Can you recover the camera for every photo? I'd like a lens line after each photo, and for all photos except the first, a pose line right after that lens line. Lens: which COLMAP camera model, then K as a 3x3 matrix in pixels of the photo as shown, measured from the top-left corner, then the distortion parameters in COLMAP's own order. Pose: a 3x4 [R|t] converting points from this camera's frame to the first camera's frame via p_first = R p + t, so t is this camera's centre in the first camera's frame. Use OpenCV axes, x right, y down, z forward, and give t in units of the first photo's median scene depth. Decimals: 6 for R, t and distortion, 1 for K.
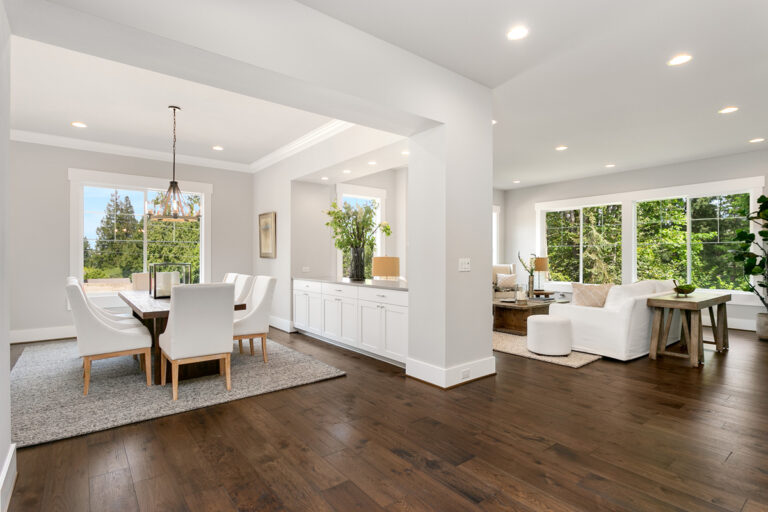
lens RADIAL K [[388.0, 0, 384.0], [0, 388.0, 256.0], [0, 0, 1]] dist [-0.000755, 0.000690]
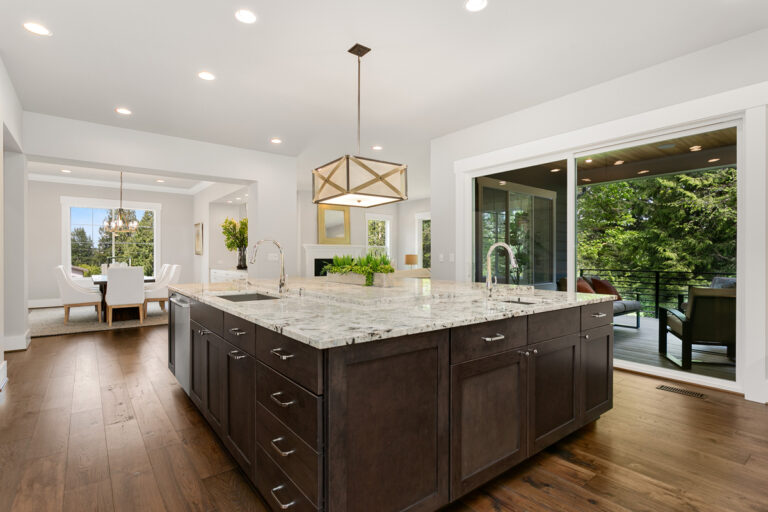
lens RADIAL K [[388.0, 0, 384.0], [0, 388.0, 256.0], [0, 0, 1]] dist [-0.000755, 0.000690]
pose [[0.999968, -0.001840, -0.007760, 0.394689], [0.001872, 0.999990, 0.004156, 0.005153], [0.007752, -0.004170, 0.999961, -0.435532]]
